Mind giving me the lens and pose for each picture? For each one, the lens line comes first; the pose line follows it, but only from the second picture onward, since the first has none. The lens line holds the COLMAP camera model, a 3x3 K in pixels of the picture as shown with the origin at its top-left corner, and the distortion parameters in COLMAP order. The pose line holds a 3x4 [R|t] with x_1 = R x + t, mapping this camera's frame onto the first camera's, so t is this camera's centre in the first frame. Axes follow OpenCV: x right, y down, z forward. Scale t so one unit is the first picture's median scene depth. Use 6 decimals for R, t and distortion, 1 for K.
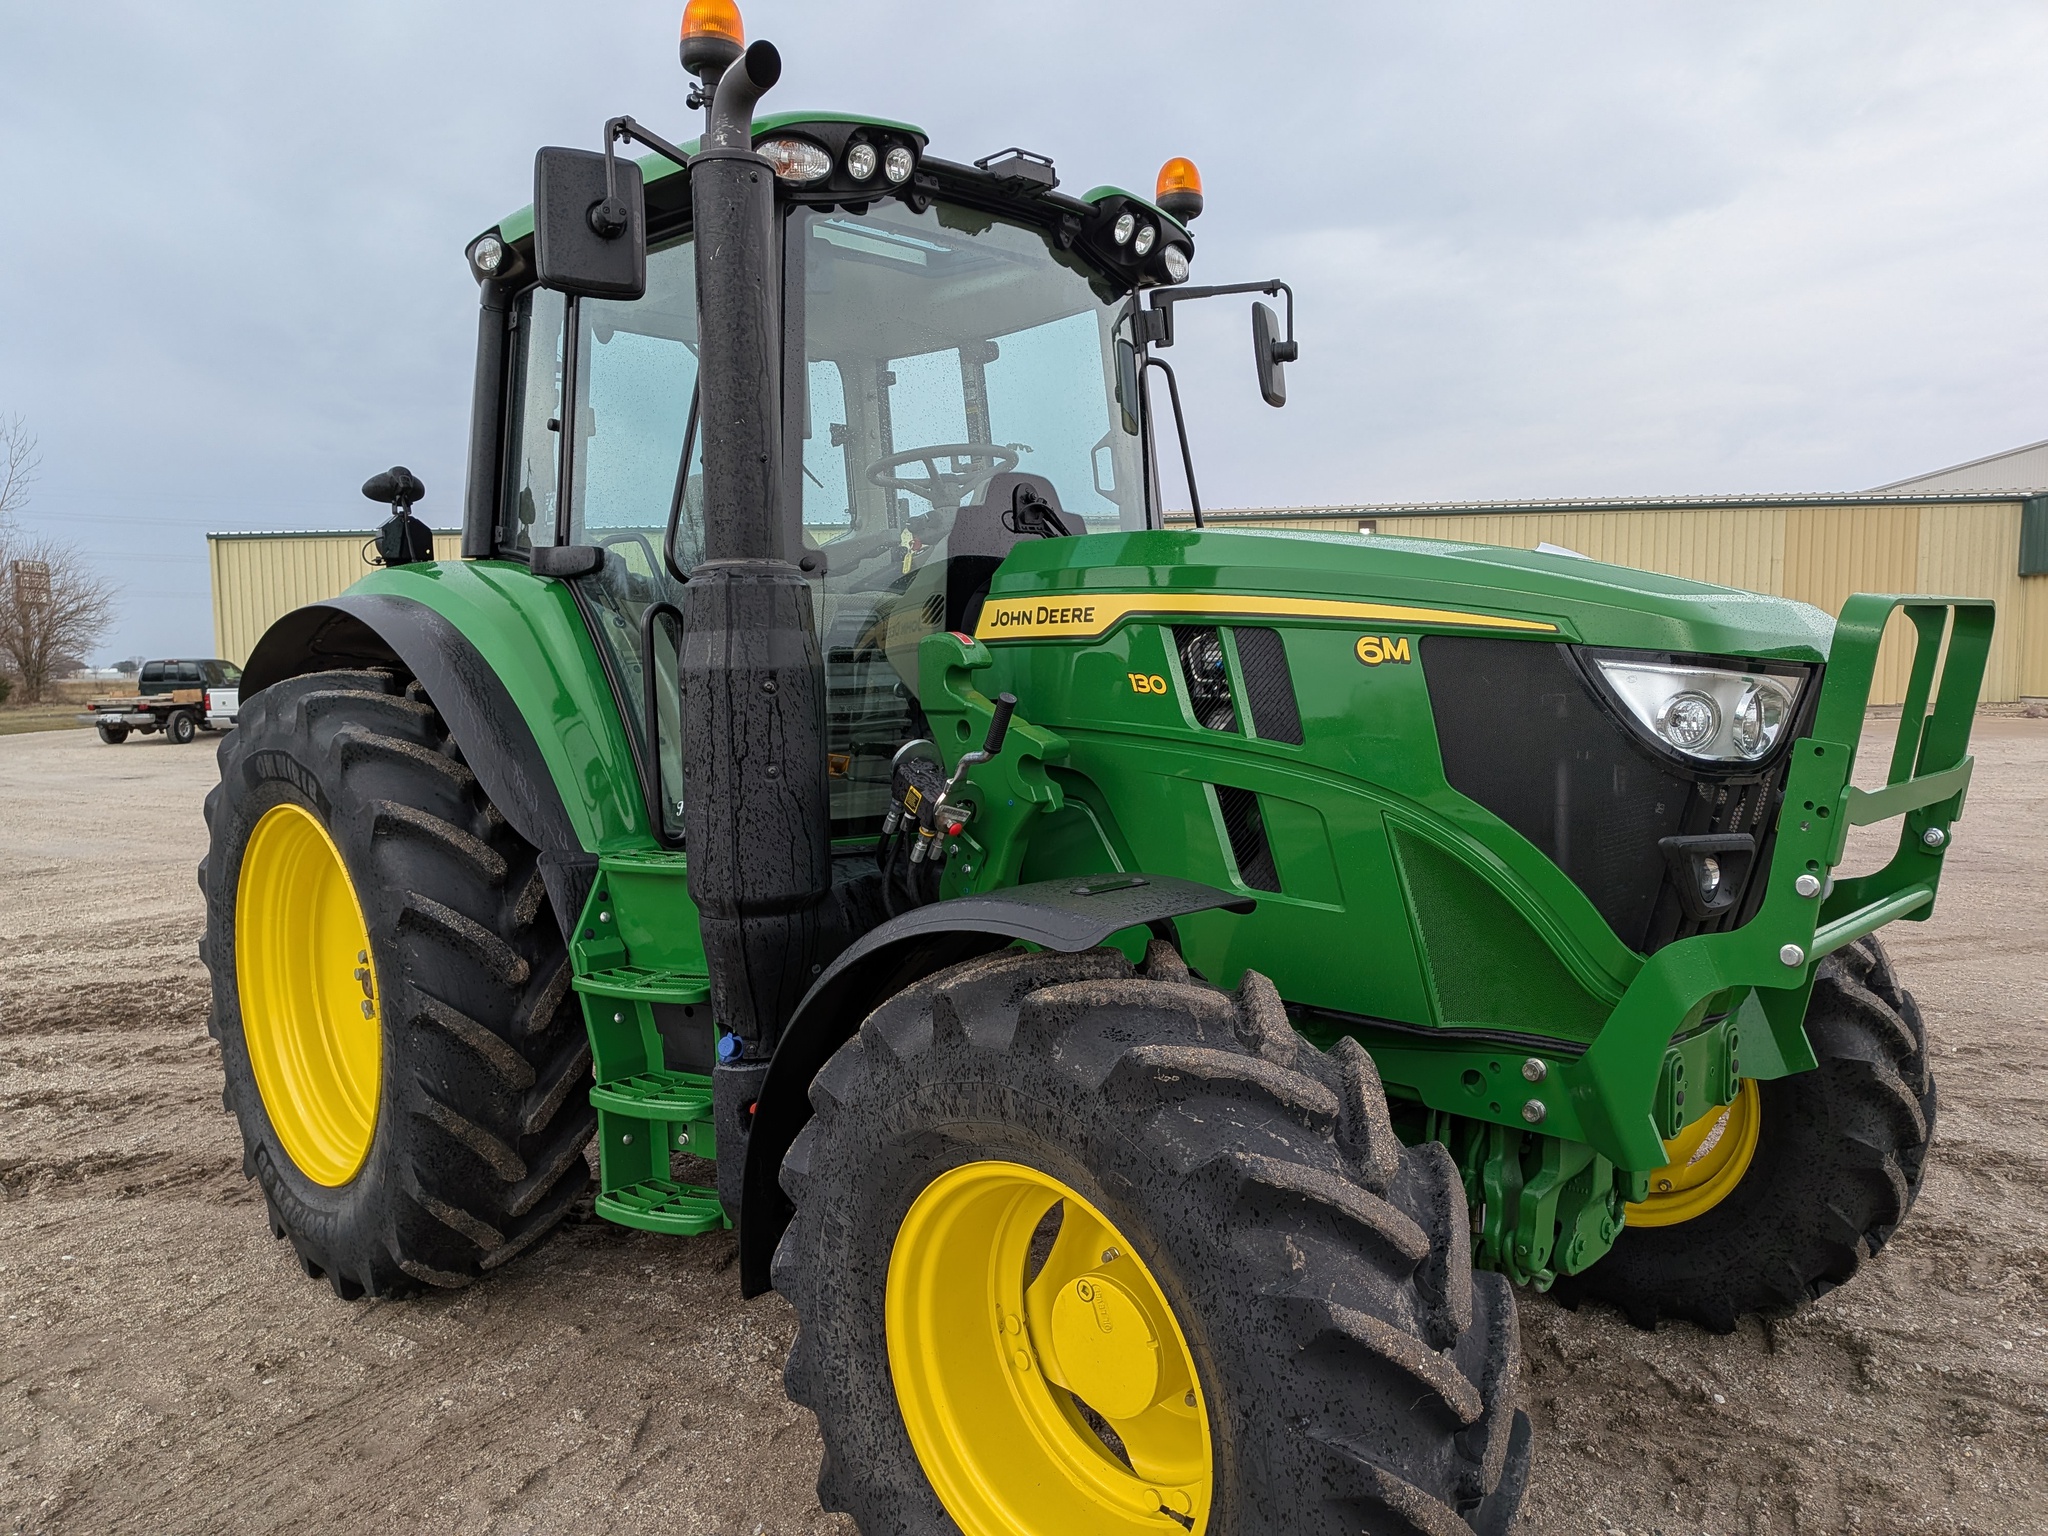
lens RADIAL K [[1486.2, 0, 1024.1], [0, 1486.2, 803.4], [0, 0, 1]] dist [0.023282, -0.001847]
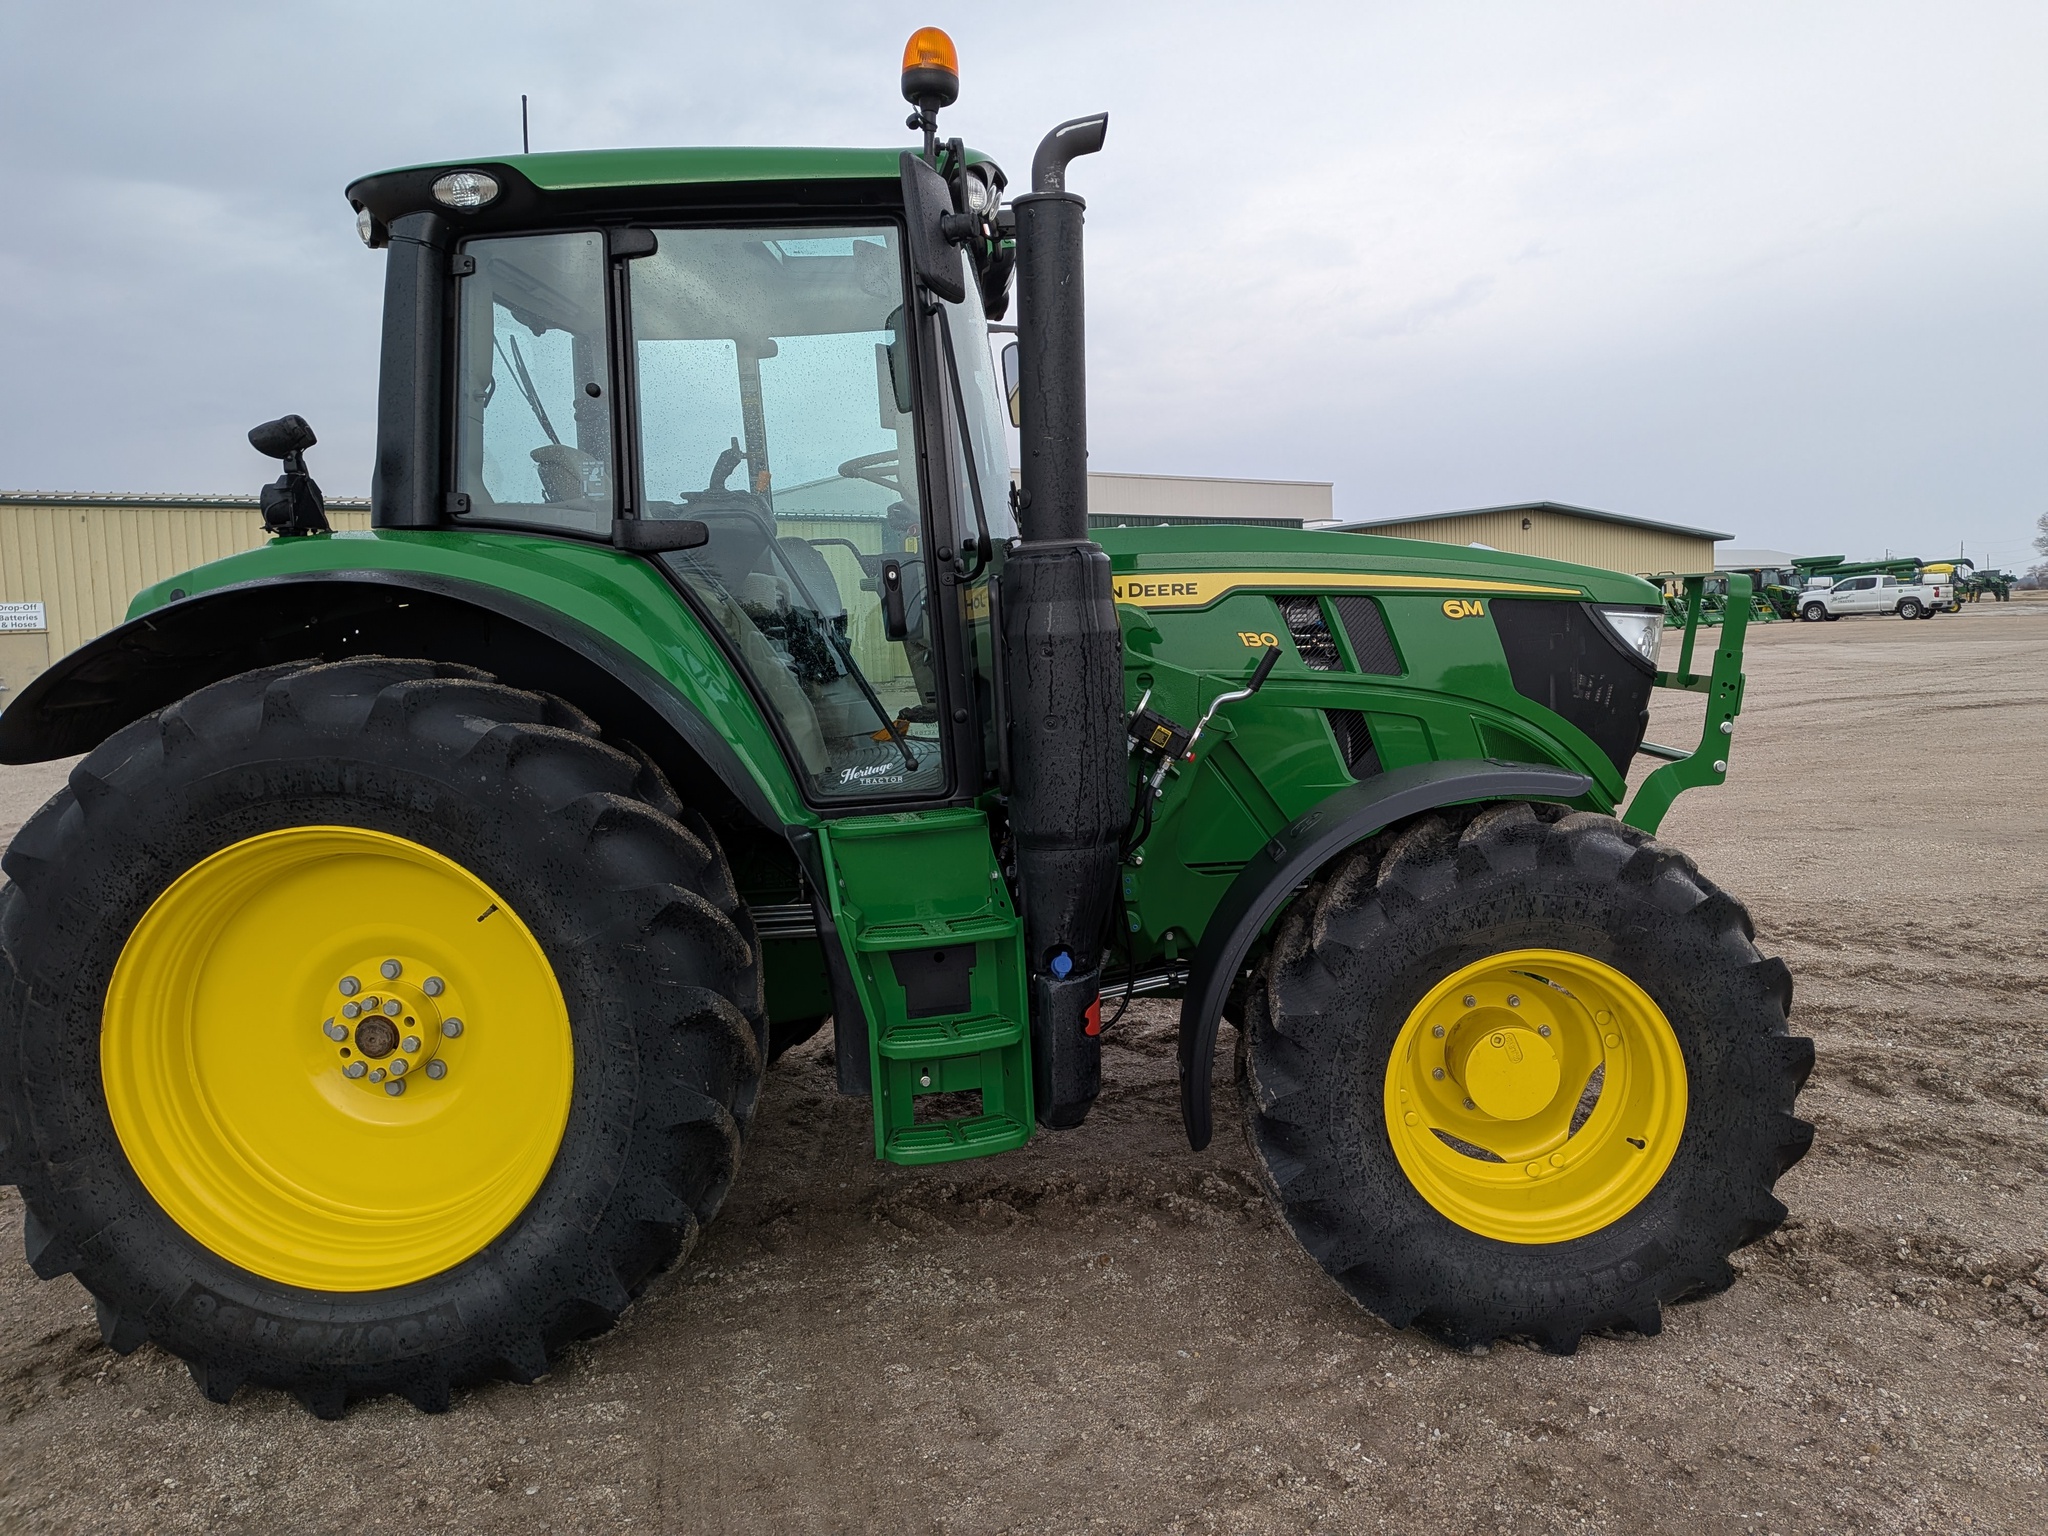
lens RADIAL K [[1514.6, 0, 1024.0], [0, 1514.6, 768.0], [0, 0, 1]] dist [0.033009, -0.051383]
pose [[0.714265, -0.080530, 0.695227, -1.091124], [0.098770, 0.995015, 0.013781, -0.006358], [-0.692871, 0.058825, 0.718658, 0.190222]]
